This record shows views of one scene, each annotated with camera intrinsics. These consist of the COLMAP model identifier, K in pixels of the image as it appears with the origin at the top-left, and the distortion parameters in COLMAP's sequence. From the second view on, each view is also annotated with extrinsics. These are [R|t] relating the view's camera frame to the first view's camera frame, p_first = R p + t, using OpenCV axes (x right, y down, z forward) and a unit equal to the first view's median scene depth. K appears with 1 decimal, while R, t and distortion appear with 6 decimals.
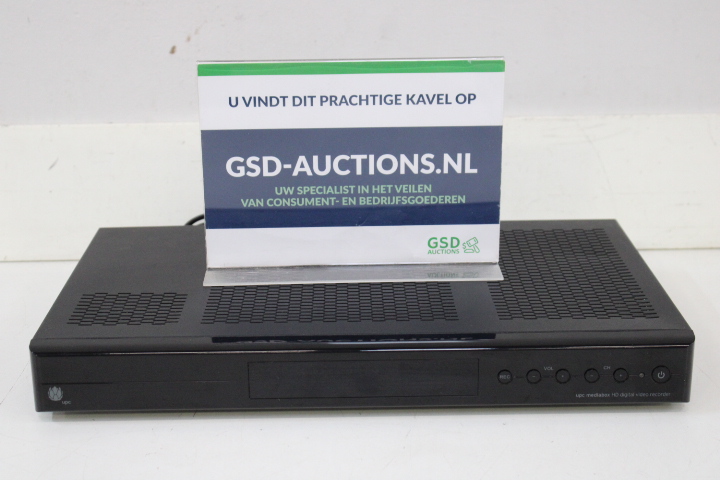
lens RADIAL K [[1184.9, 0, 358.0], [0, 1184.9, 242.2], [0, 0, 1]] dist [-0.022081, 0.000000]
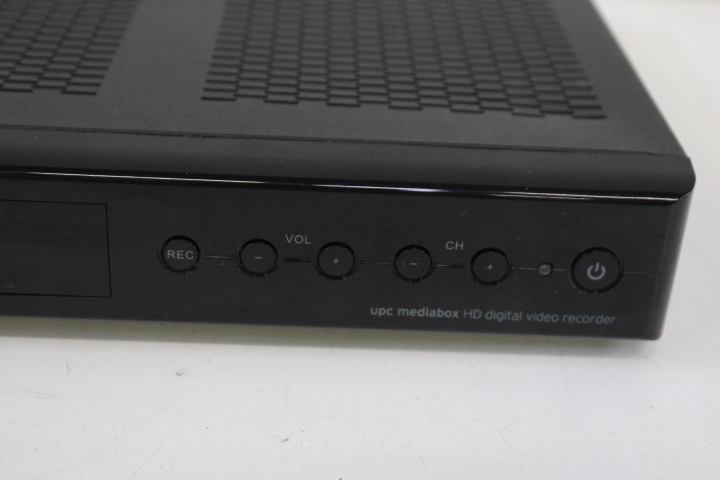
lens RADIAL K [[1184.9, 0, 359.4], [0, 1184.9, 240.5], [0, 0, 1]] dist [-0.022081, 0.000000]
pose [[0.997651, 0.052899, 0.043520, 0.161345], [-0.060103, 0.980776, 0.185653, 0.036138], [-0.032863, -0.187833, 0.981651, 0.623336]]
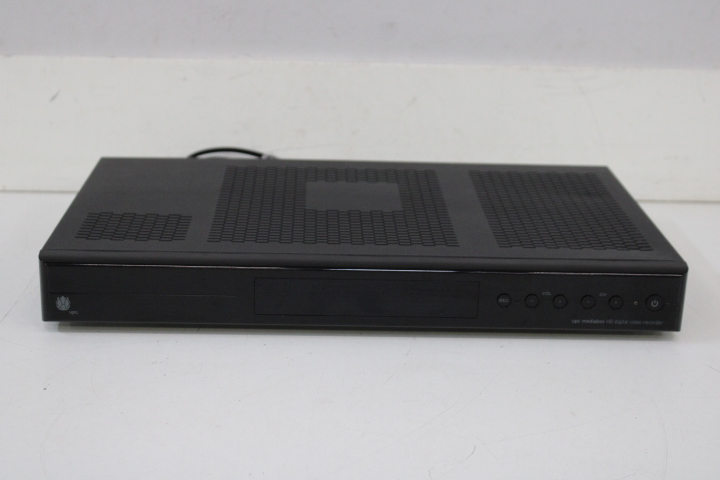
lens RADIAL K [[1184.9, 0, 358.5], [0, 1184.9, 242.8], [0, 0, 1]] dist [-0.022081, 0.000000]
pose [[0.998828, 0.032965, 0.035453, -0.039813], [-0.033060, 0.999451, 0.002101, 0.064824], [-0.035364, -0.003270, 0.999369, -0.022737]]
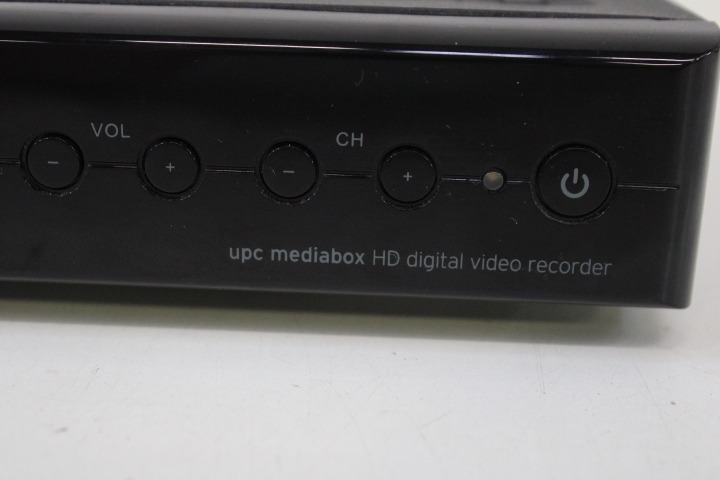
lens RADIAL K [[1184.9, 0, 359.1], [0, 1184.9, 237.1], [0, 0, 1]] dist [-0.022081, 0.000000]
pose [[0.998018, 0.052810, -0.034224, 0.217987], [-0.052881, 0.998600, -0.001185, 0.124007], [0.034113, 0.002993, 0.999413, 0.745291]]
